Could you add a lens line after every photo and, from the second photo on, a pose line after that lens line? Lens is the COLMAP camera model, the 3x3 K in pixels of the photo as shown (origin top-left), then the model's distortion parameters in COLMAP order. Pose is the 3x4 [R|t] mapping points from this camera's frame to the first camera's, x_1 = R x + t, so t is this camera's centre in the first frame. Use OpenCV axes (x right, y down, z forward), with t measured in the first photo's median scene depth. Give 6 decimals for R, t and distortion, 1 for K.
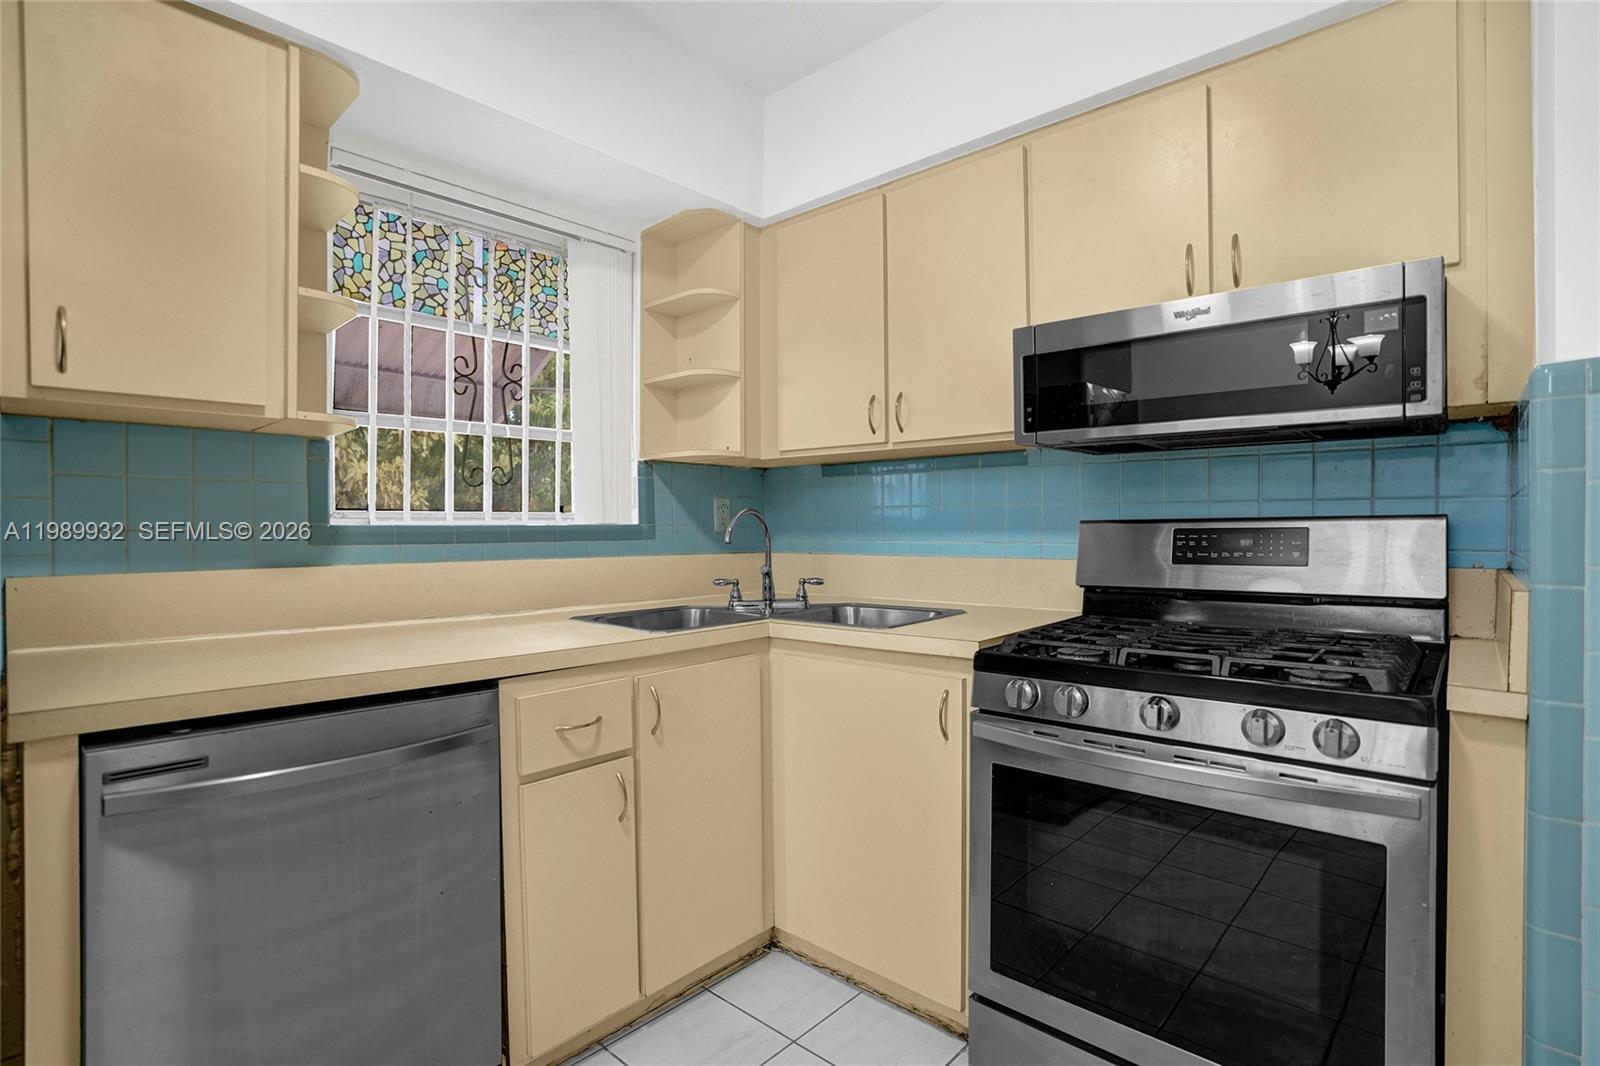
lens RADIAL K [[733.2, 0, 801.4], [0, 733.2, 530.5], [0, 0, 1]] dist [-0.043537, -0.000300]
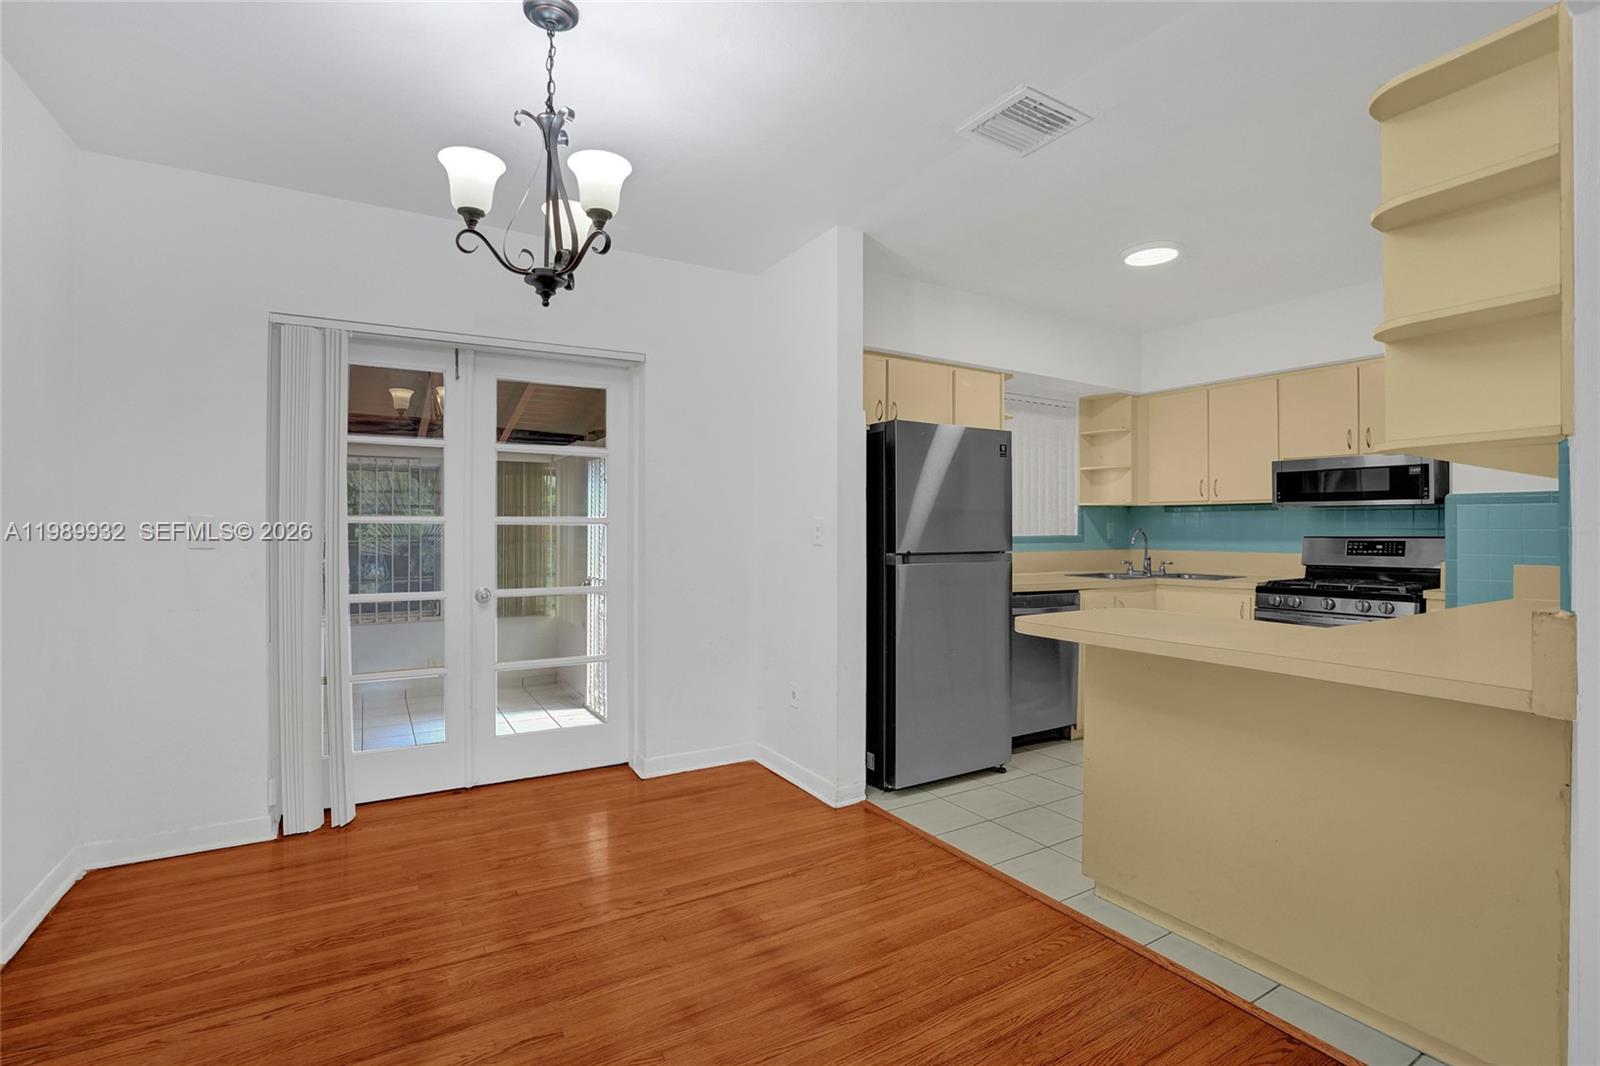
lens RADIAL K [[726.6, 0, 815.5], [0, 726.6, 525.4], [0, 0, 1]] dist [-0.030658, 0.000807]
pose [[0.962355, 0.006841, -0.271708, -0.477456], [-0.009780, 0.999907, -0.009465, -0.011676], [0.271618, 0.011766, 0.962333, -1.567069]]
